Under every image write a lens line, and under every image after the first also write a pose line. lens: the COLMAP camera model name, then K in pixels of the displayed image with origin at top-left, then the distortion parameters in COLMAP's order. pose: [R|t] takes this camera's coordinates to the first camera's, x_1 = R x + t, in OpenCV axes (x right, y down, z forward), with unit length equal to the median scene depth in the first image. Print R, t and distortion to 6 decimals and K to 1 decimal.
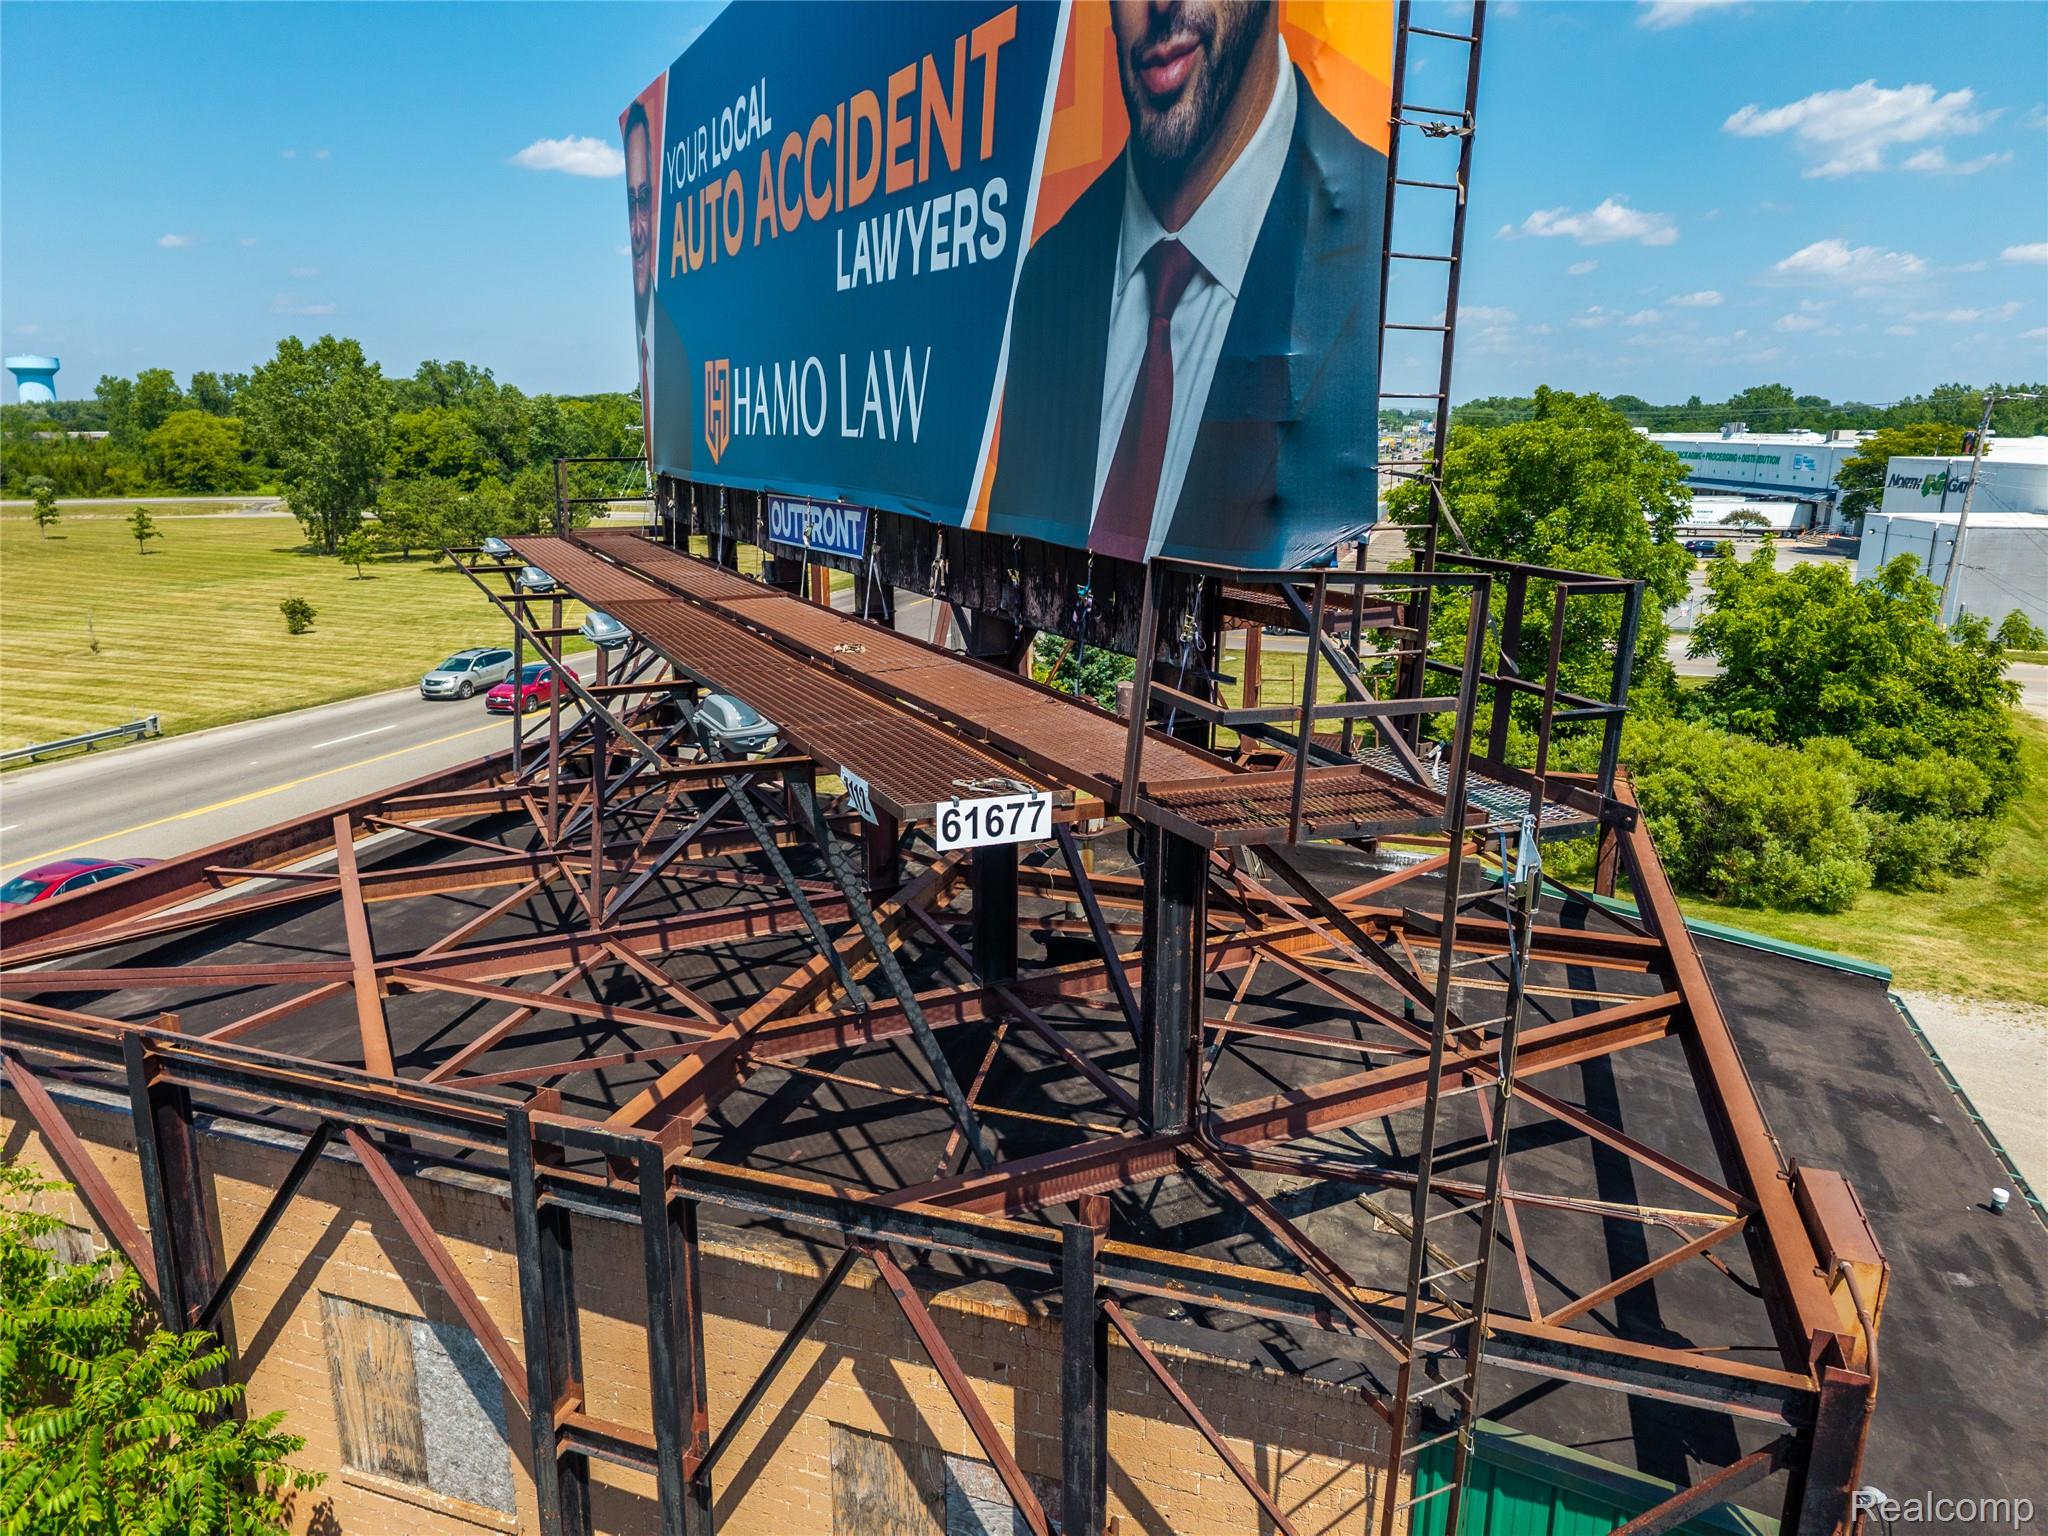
lens RADIAL K [[1379.1, 0, 1018.0], [0, 1379.1, 765.4], [0, 0, 1]] dist [0.006747, -0.003407]
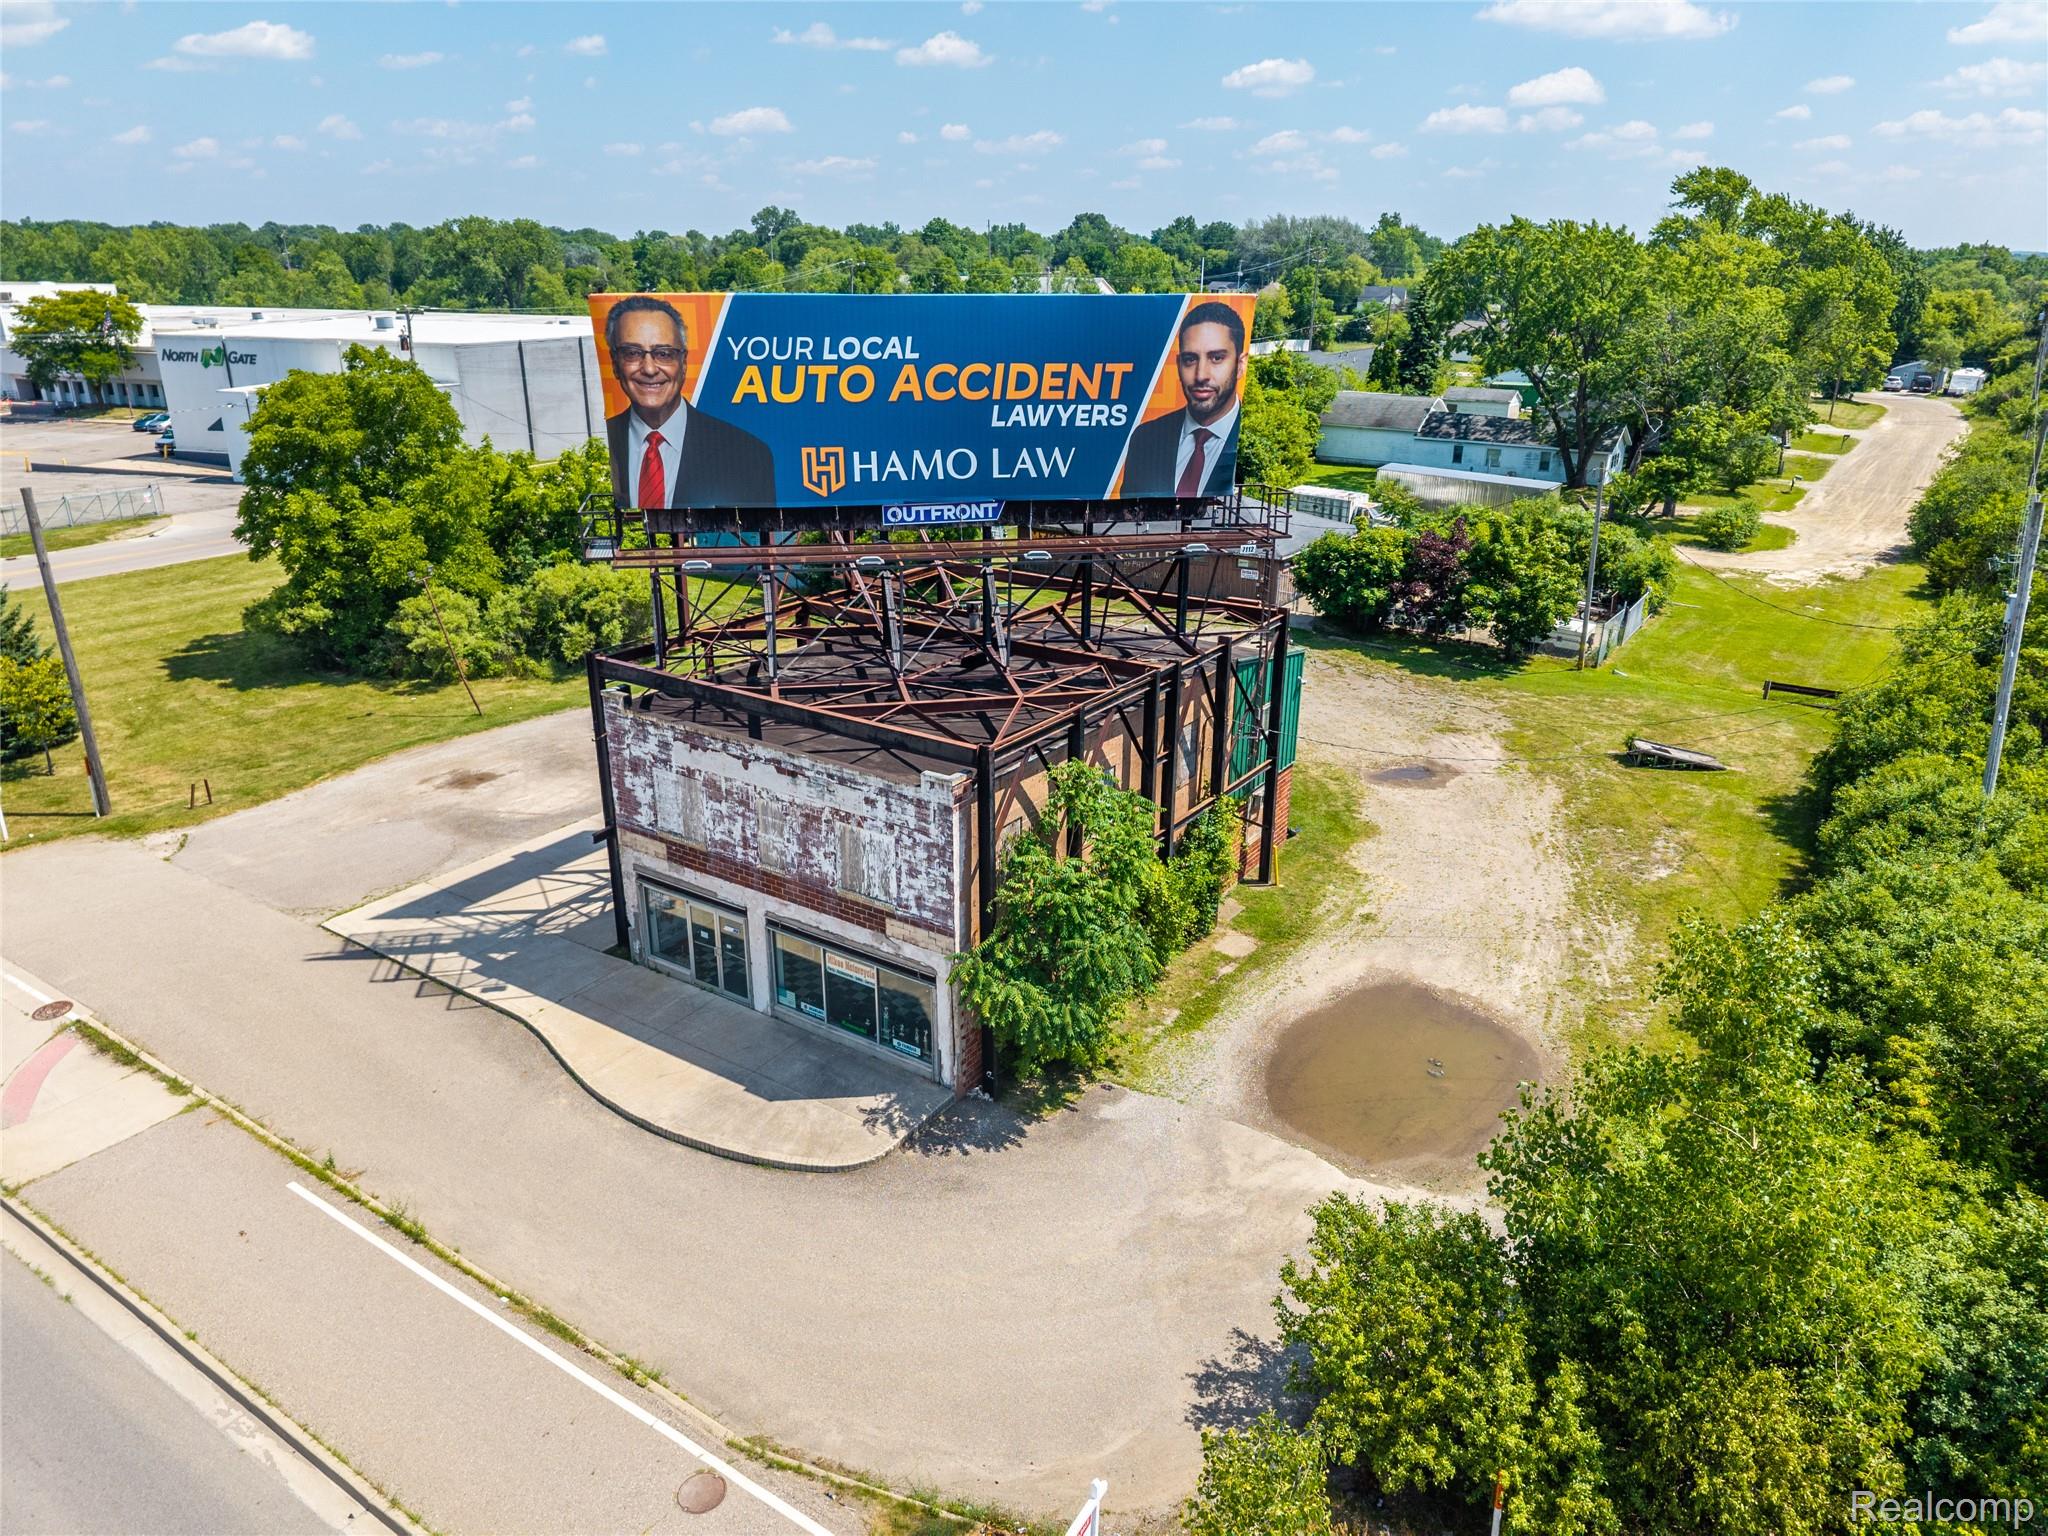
lens RADIAL K [[1369.7, 0, 1028.1], [0, 1369.7, 780.0], [0, 0, 1]] dist [0.043634, -0.056925]
pose [[0.261683, -0.335969, 0.904791, -3.302218], [0.231741, 0.931905, 0.279013, -0.498774], [-0.936919, 0.136664, 0.321722, 0.149971]]
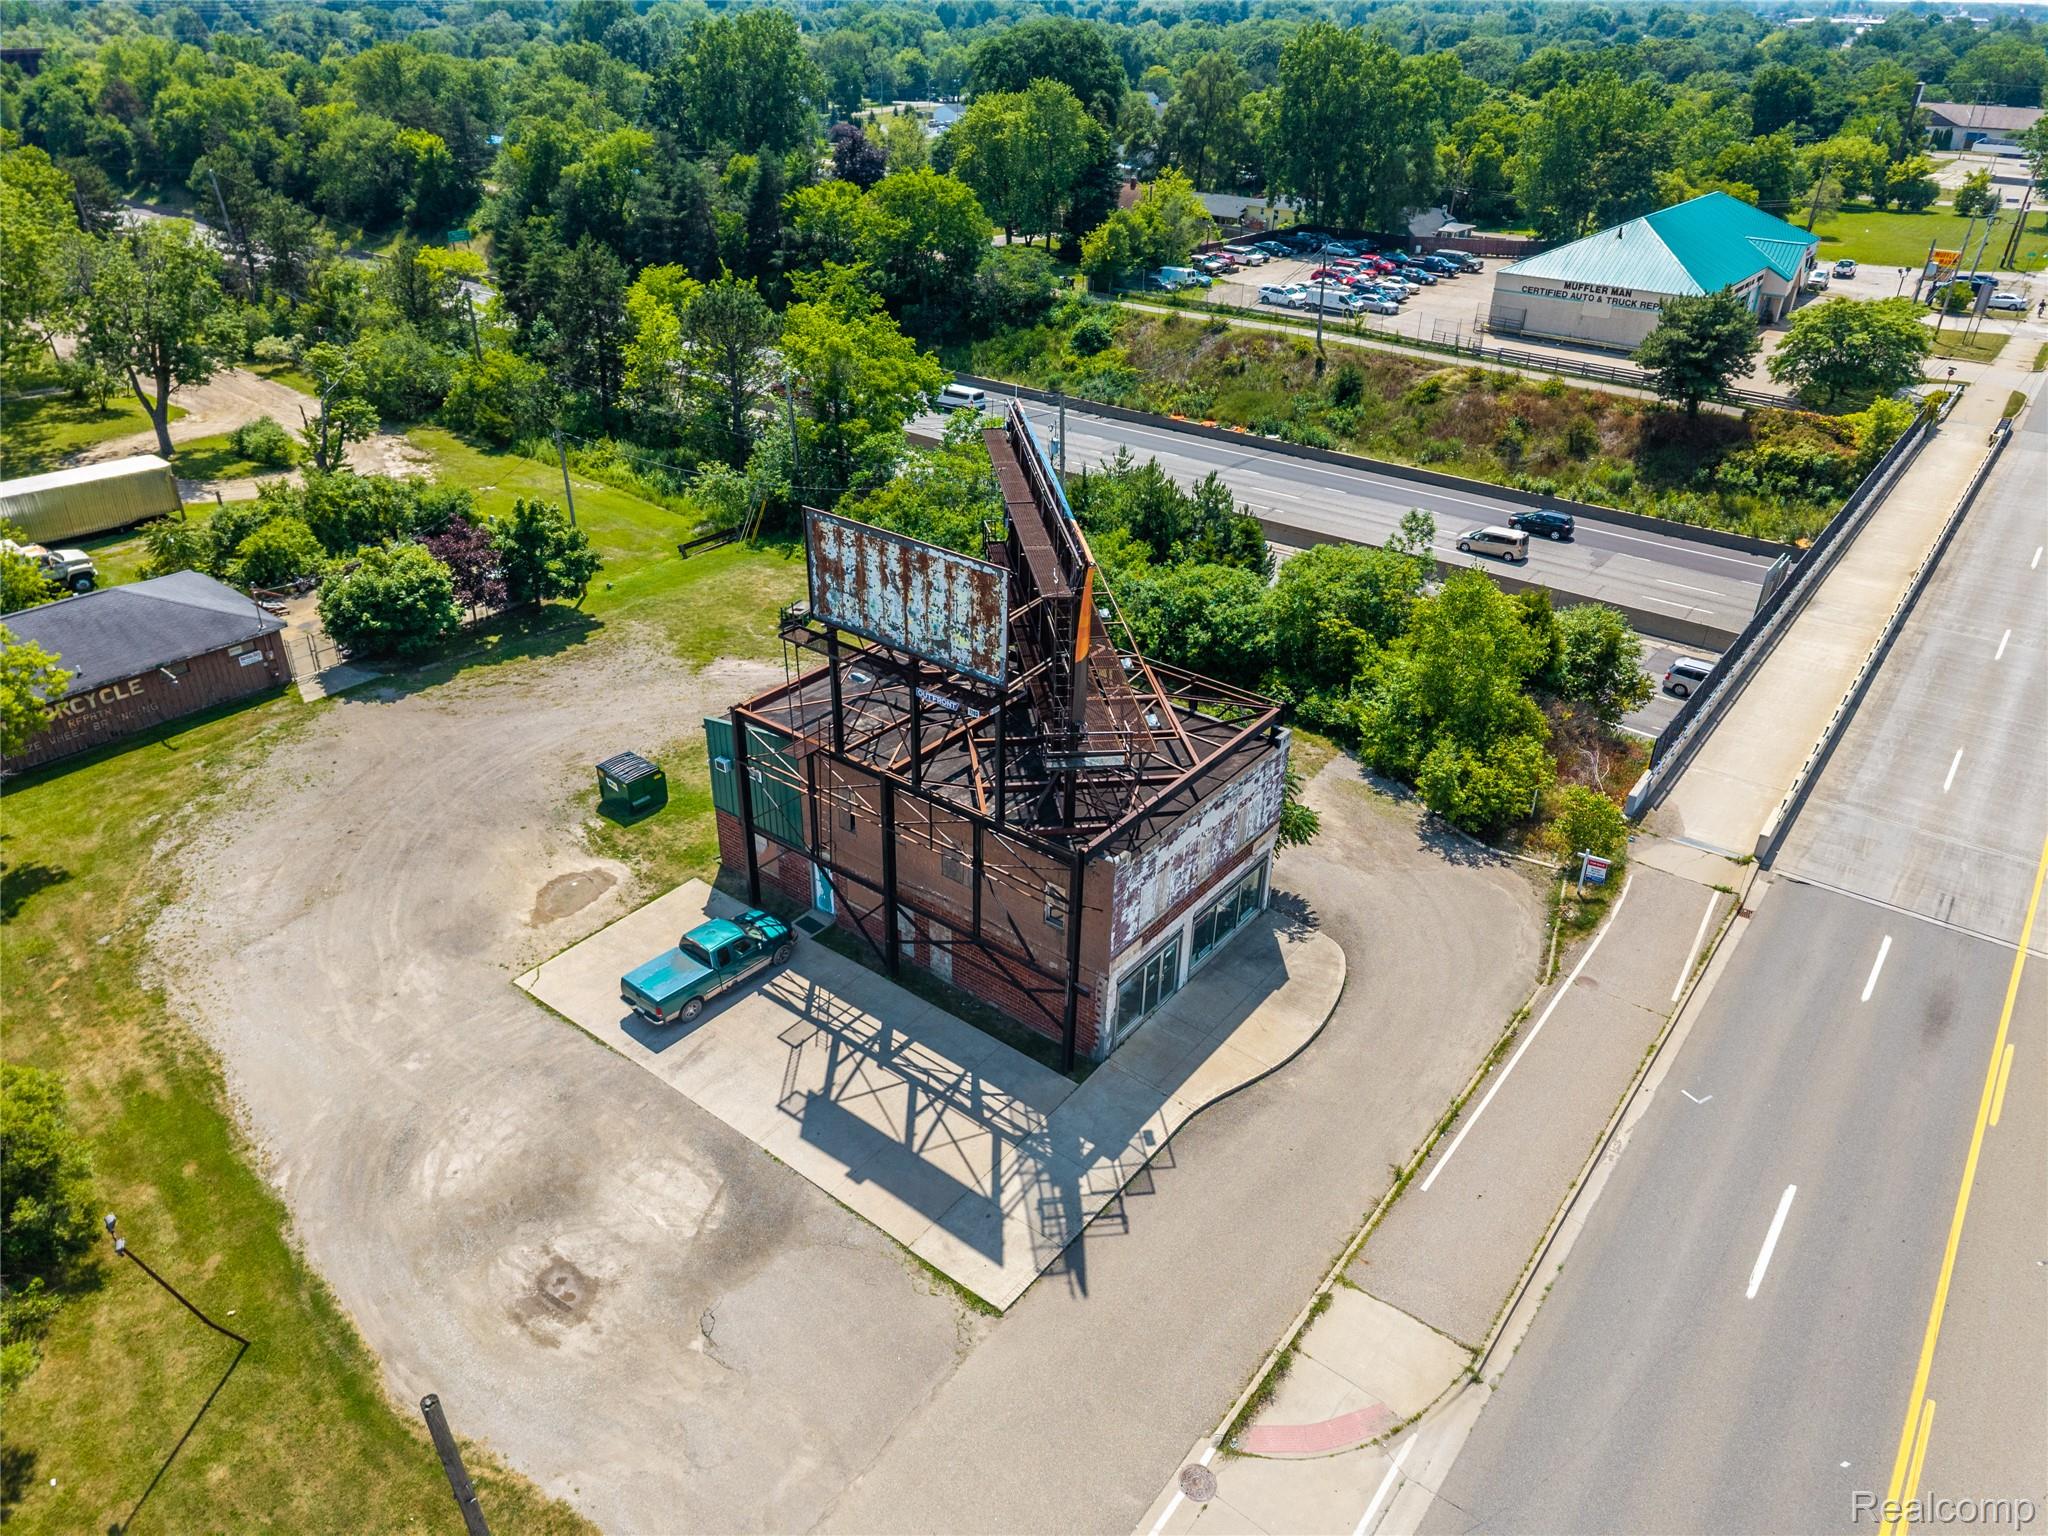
lens RADIAL K [[1379.1, 0, 1018.0], [0, 1379.1, 765.4], [0, 0, 1]] dist [0.006747, -0.003407]
pose [[-0.945100, -0.167304, 0.280706, -1.377106], [0.073877, 0.727371, 0.682257, -2.814182], [-0.318321, 0.665538, -0.675078, 4.498552]]
